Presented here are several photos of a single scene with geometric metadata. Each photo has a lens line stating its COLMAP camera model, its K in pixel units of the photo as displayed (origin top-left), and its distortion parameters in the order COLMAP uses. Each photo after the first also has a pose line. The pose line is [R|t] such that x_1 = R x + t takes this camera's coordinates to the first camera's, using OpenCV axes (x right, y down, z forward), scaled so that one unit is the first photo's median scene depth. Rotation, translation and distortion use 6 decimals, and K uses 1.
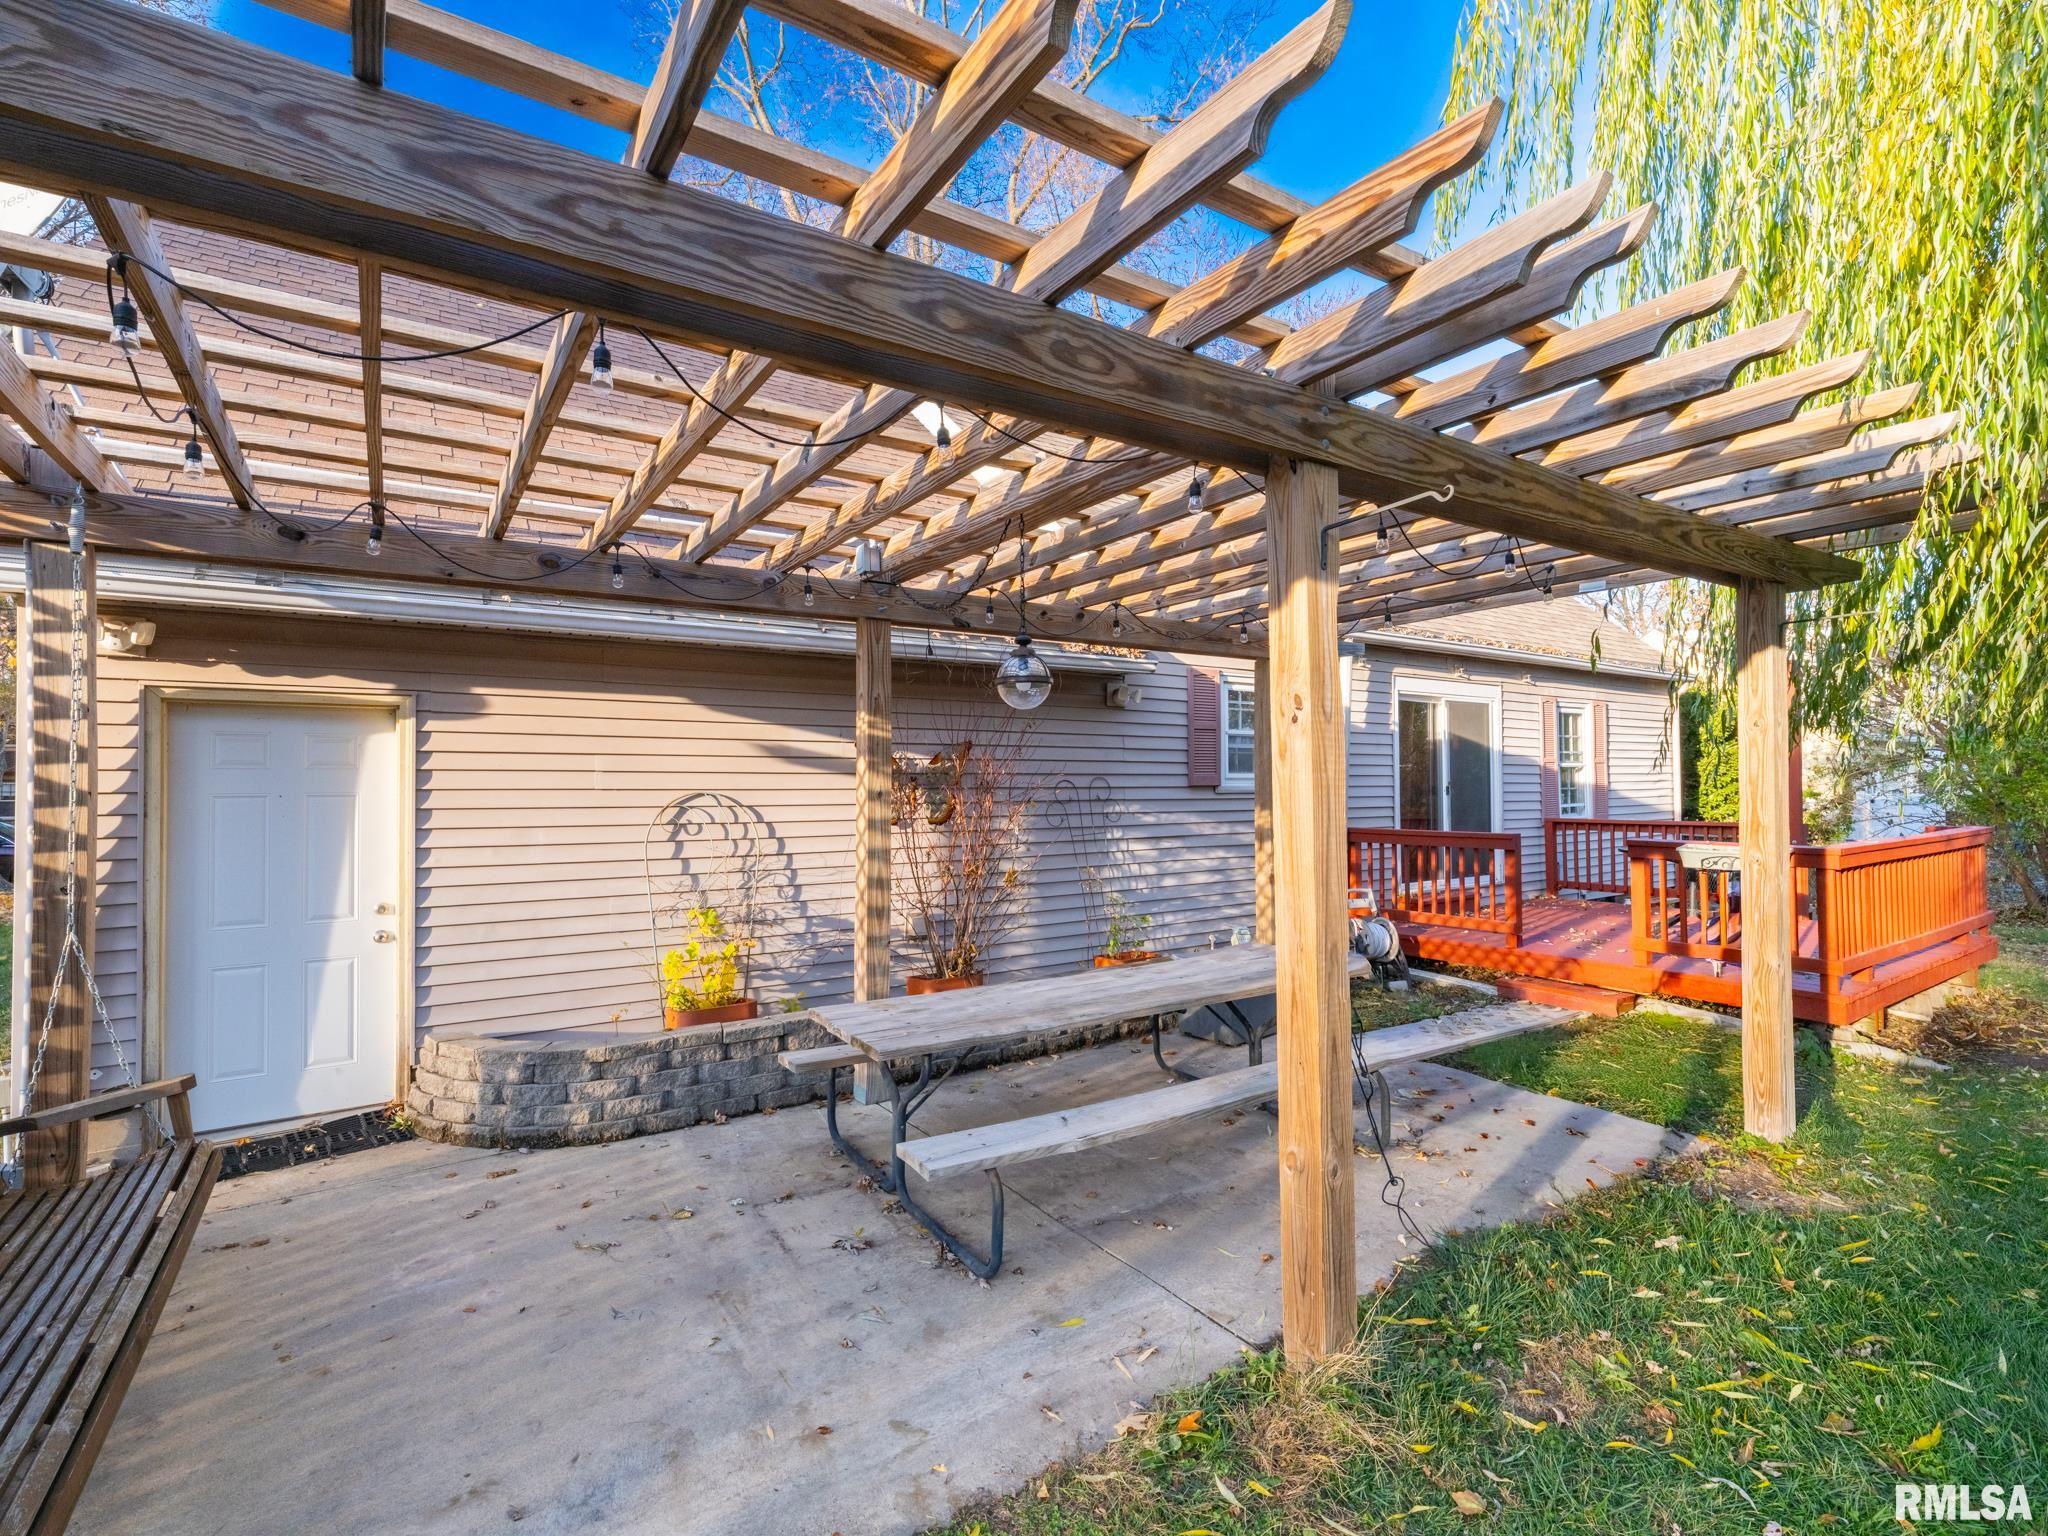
lens RADIAL K [[959.6, 0, 1017.6], [0, 959.6, 766.0], [0, 0, 1]] dist [-0.000810, -0.000490]
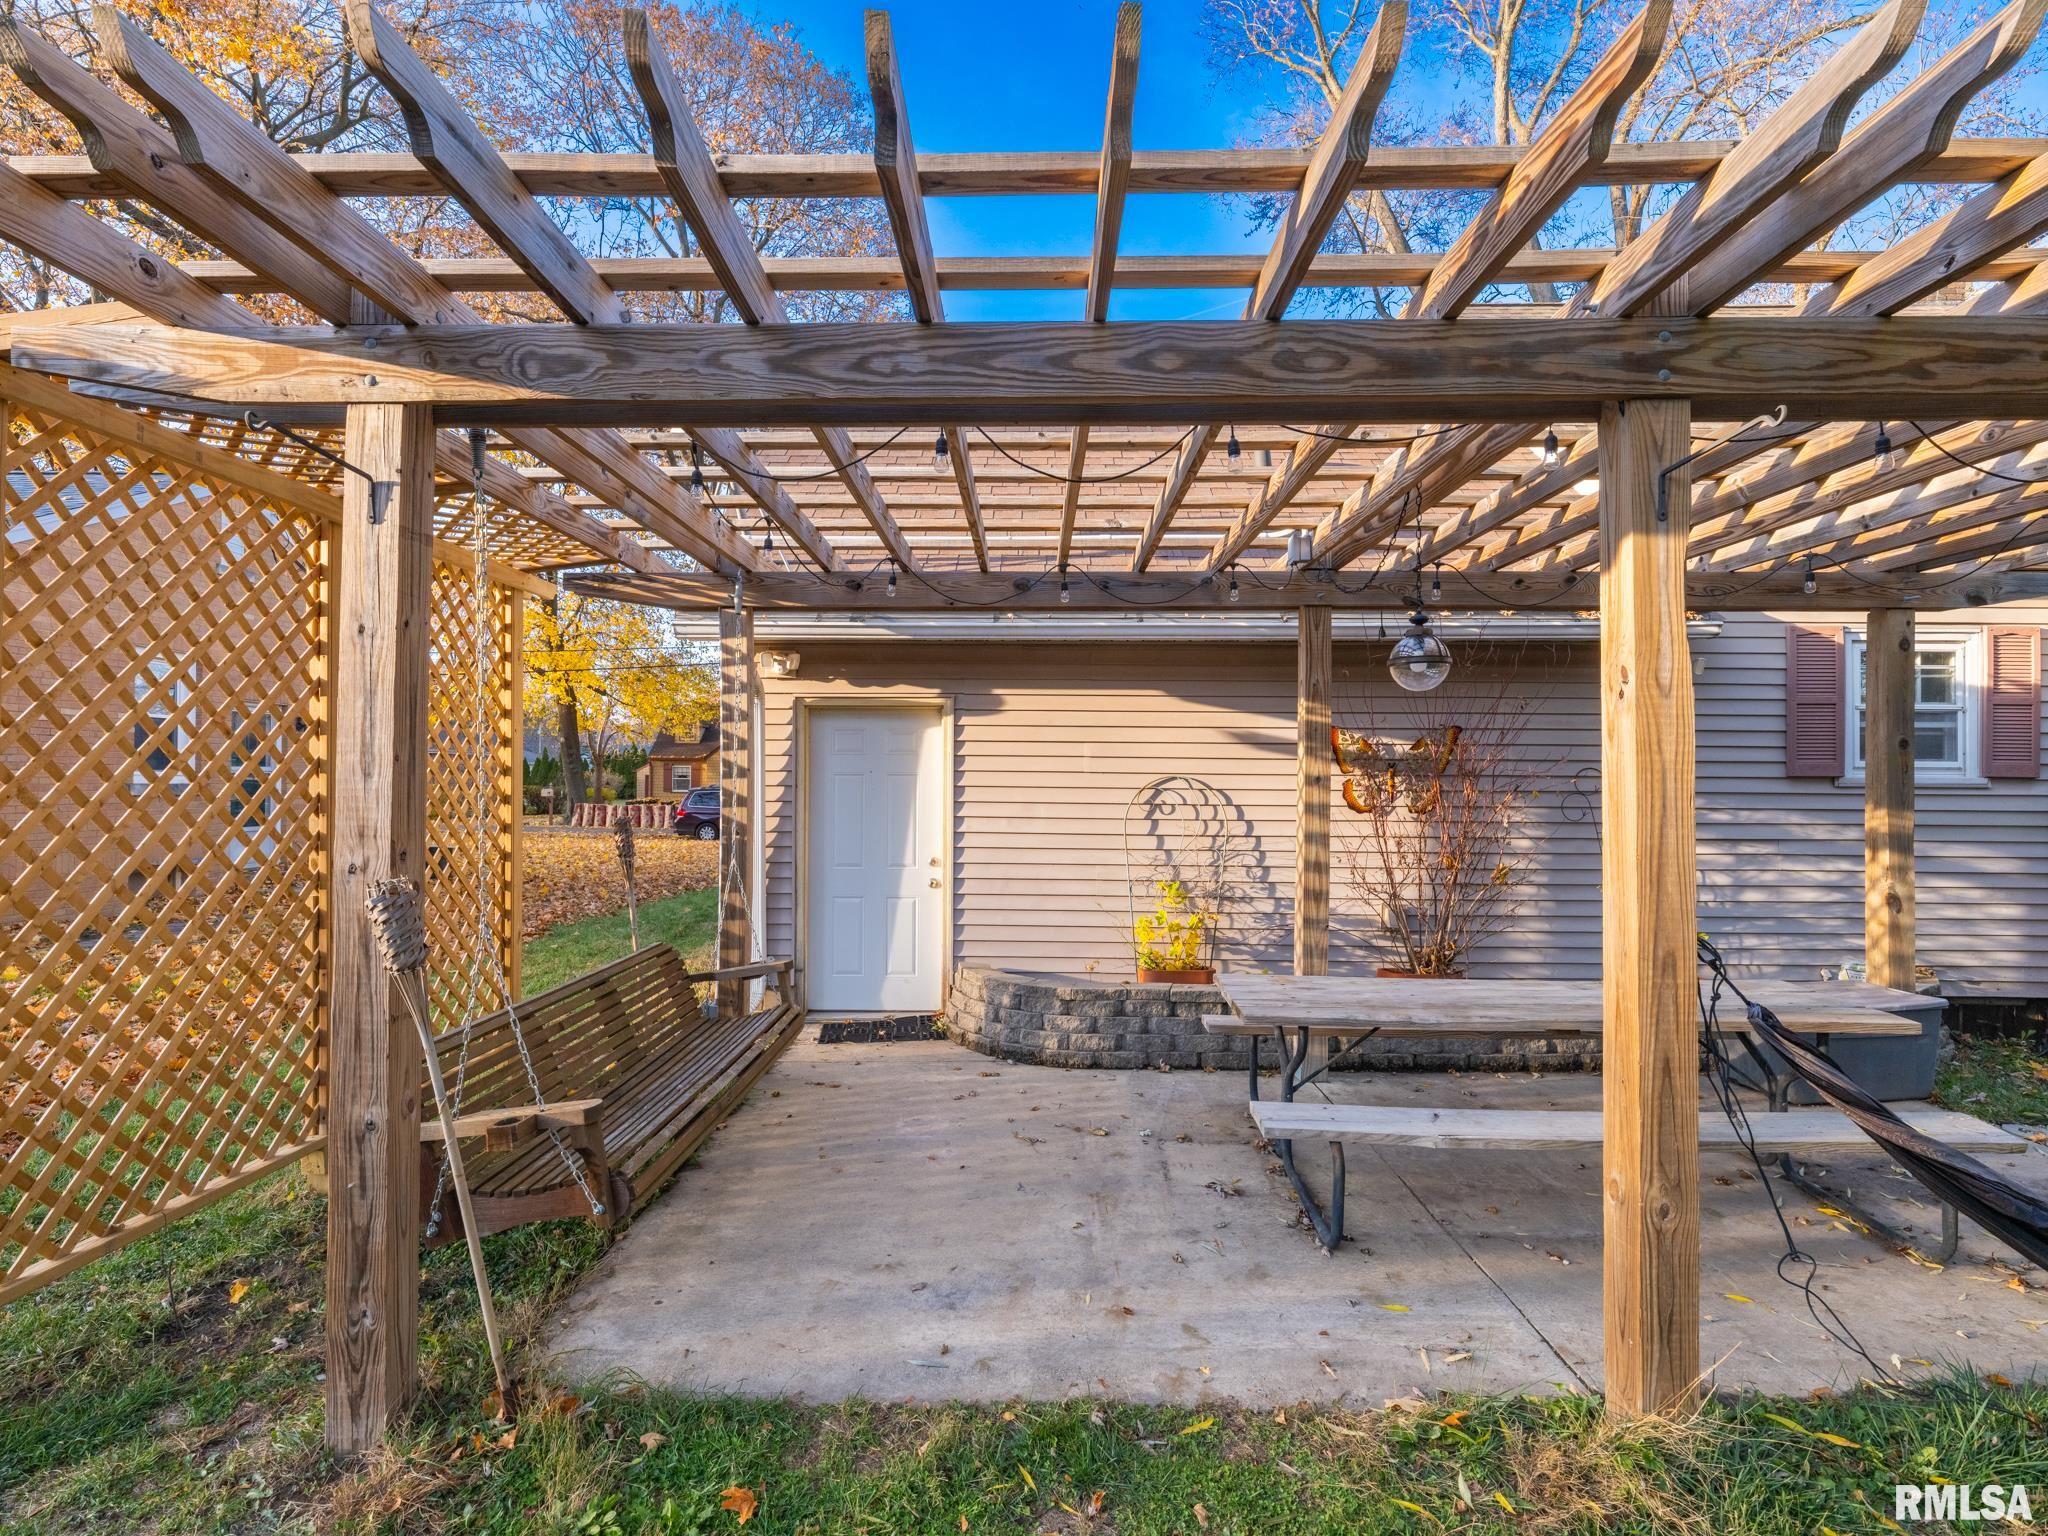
lens RADIAL K [[981.3, 0, 1014.7], [0, 981.3, 765.6], [0, 0, 1]] dist [-0.001072, 0.000124]
pose [[0.823986, 0.005310, -0.566585, 0.184470], [0.001157, 0.999938, 0.011054, 0.003511], [0.566608, -0.009763, 0.823929, -0.034752]]
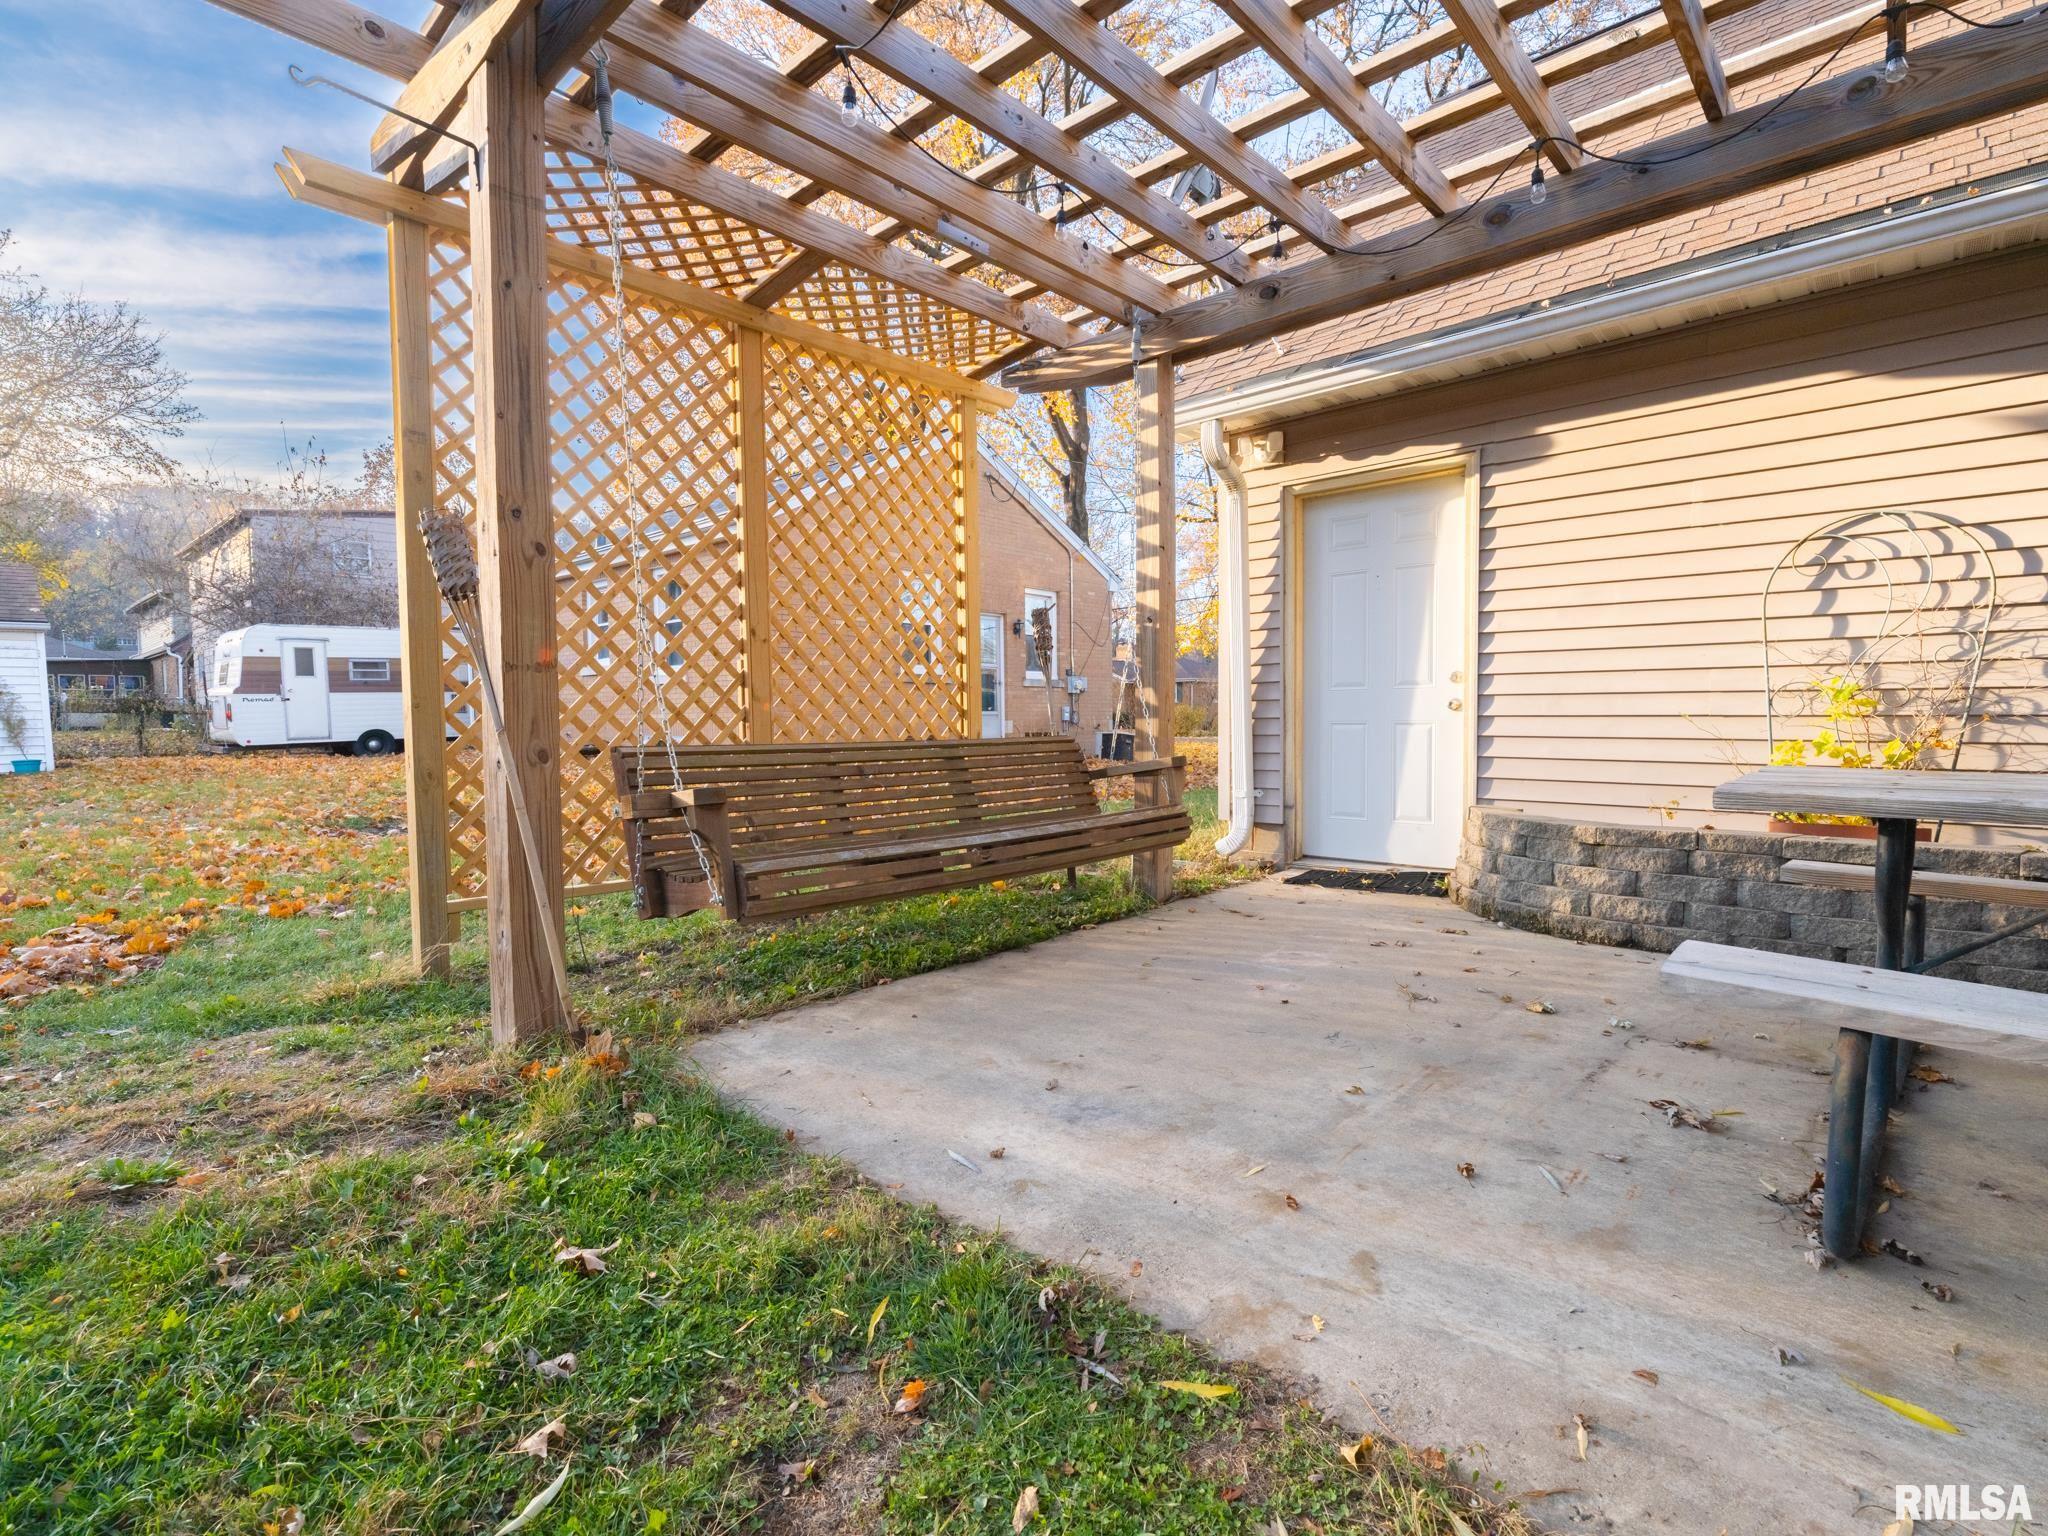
lens RADIAL K [[962.7, 0, 1024.0], [0, 962.7, 768.0], [0, 0, 1]] dist [-0.002471, 0.000021]
pose [[0.231397, 0.058683, -0.971088, 0.211026], [0.032977, 0.997132, 0.068115, 0.162368], [0.972300, -0.047786, 0.228798, 0.335366]]
